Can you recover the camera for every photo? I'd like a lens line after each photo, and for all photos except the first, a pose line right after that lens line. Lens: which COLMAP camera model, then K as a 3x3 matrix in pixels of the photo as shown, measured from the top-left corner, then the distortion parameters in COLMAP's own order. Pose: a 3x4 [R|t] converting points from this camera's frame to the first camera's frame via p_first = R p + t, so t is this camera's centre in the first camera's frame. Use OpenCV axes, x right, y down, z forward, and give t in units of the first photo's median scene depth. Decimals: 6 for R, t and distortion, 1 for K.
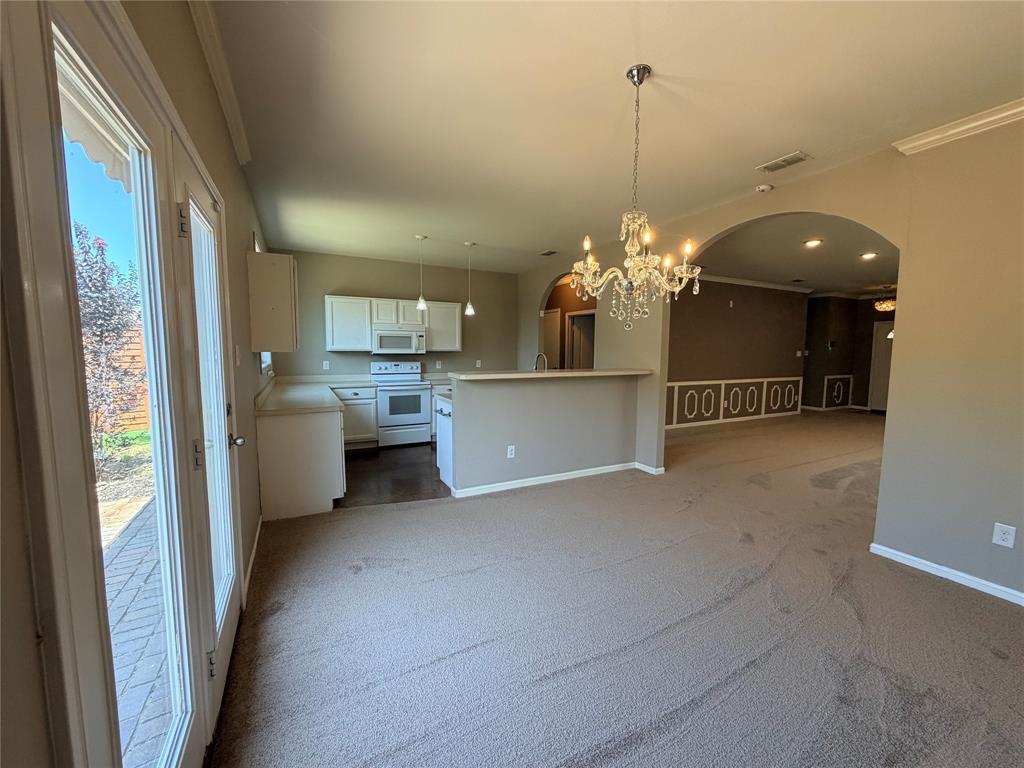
lens RADIAL K [[409.0, 0, 511.7], [0, 409.0, 379.3], [0, 0, 1]] dist [0.003458, -0.000858]
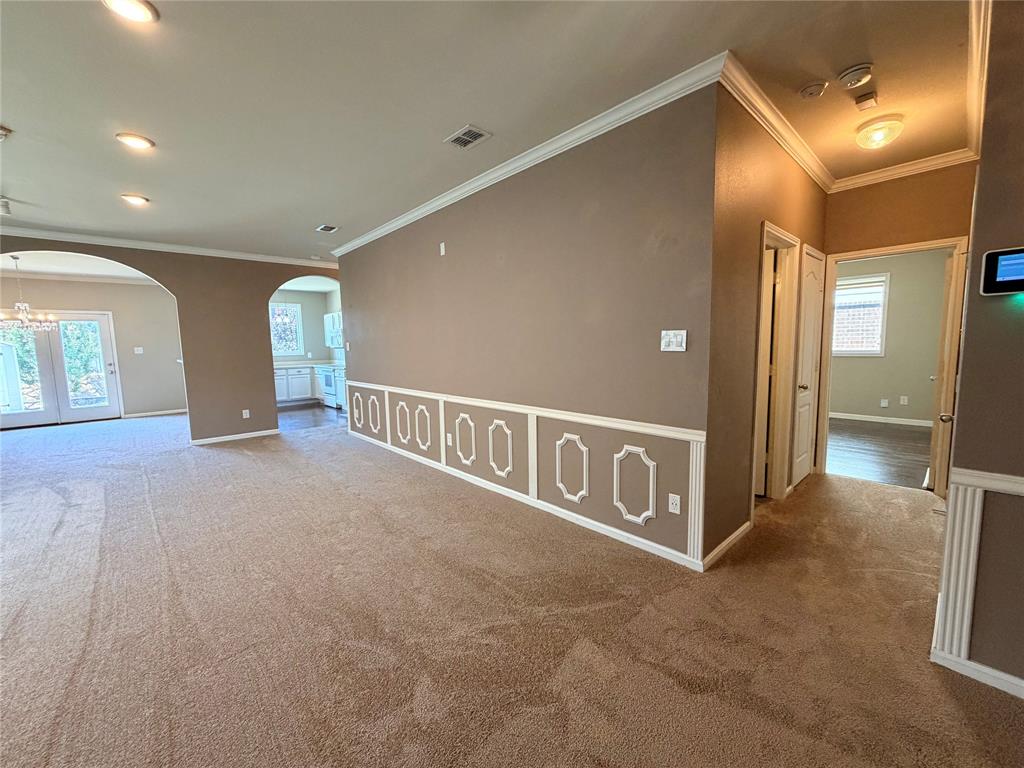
lens RADIAL K [[409.0, 0, 508.7], [0, 409.0, 386.5], [0, 0, 1]] dist [0.003458, -0.000858]
pose [[0.243930, 0.089417, -0.965662, 1.062463], [-0.047939, 0.995635, 0.080083, -0.055751], [0.968607, 0.026758, 0.247152, 0.952237]]
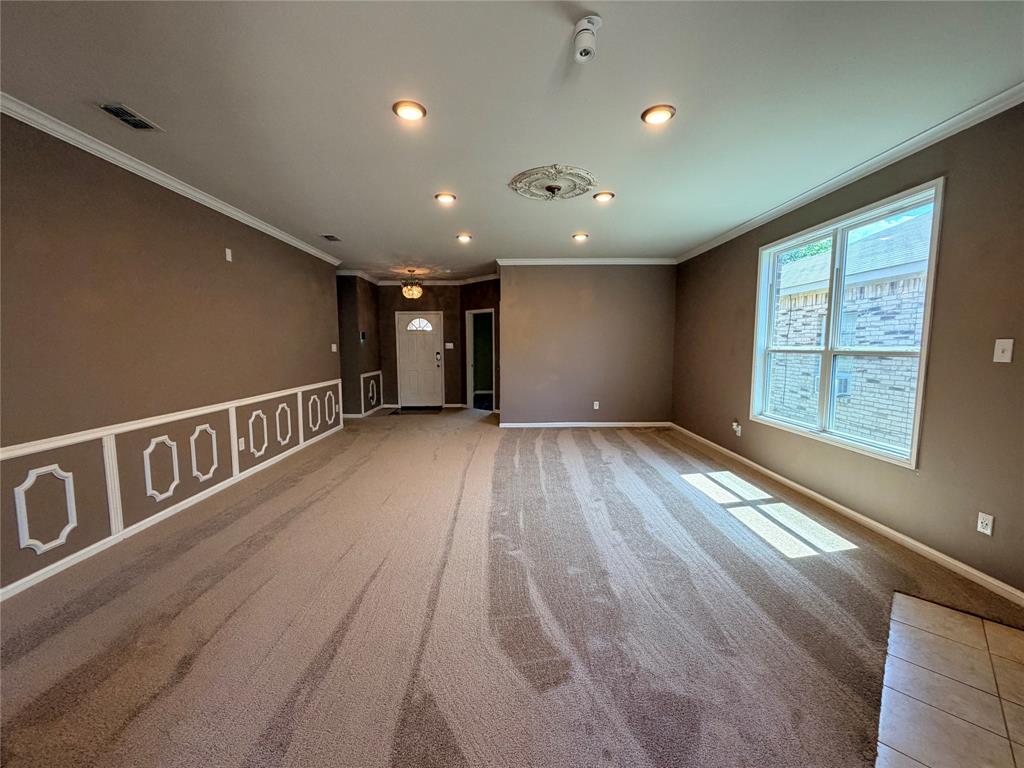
lens RADIAL K [[409.0, 0, 512.0], [0, 409.0, 388.6], [0, 0, 1]] dist [0.003458, -0.000858]
pose [[0.449367, -0.104351, 0.887232, 0.216801], [0.069353, 0.994232, 0.081810, -0.031606], [-0.890651, 0.024769, 0.454012, 0.445339]]
